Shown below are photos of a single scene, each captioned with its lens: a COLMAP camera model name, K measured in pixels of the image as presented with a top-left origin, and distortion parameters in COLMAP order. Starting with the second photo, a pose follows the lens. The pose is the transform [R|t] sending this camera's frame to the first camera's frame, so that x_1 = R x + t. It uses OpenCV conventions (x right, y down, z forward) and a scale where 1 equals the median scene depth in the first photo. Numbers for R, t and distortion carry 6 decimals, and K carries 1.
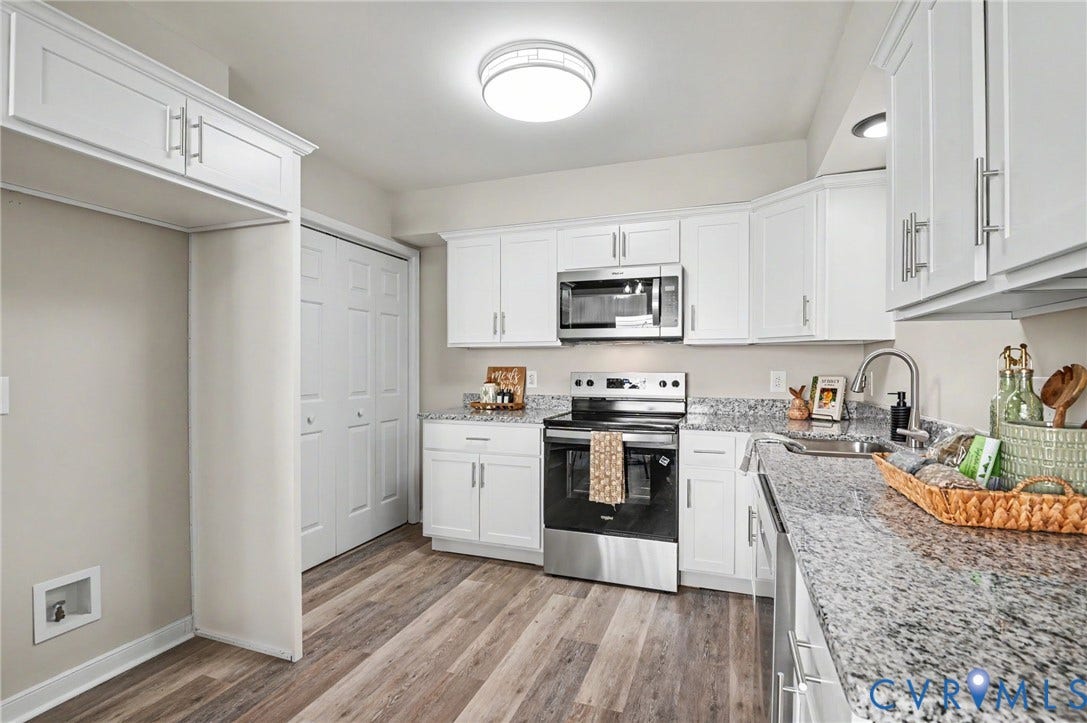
lens RADIAL K [[516.2, 0, 550.5], [0, 516.2, 361.7], [0, 0, 1]] dist [-0.010989, -0.003632]
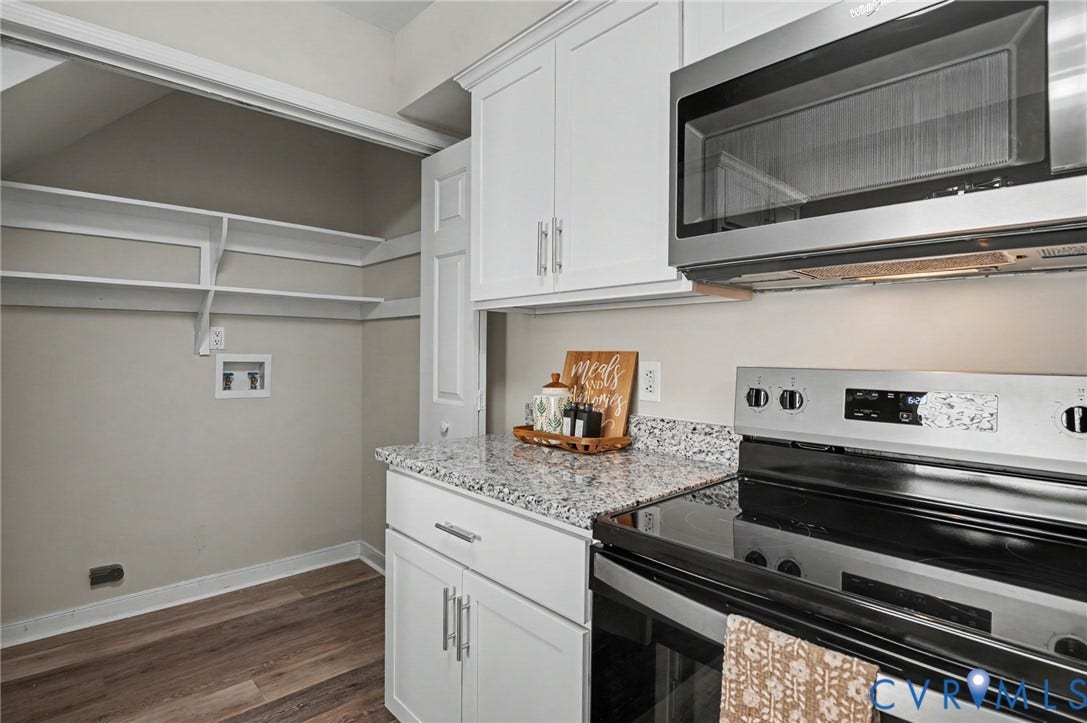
lens RADIAL K [[546.5, 0, 532.8], [0, 546.5, 354.1], [0, 0, 1]] dist [0.000420, -0.000226]
pose [[0.880245, 0.008515, -0.474444, 0.112790], [-0.001853, 0.999893, 0.014506, 0.006924], [0.474517, -0.011890, 0.880166, 0.688375]]
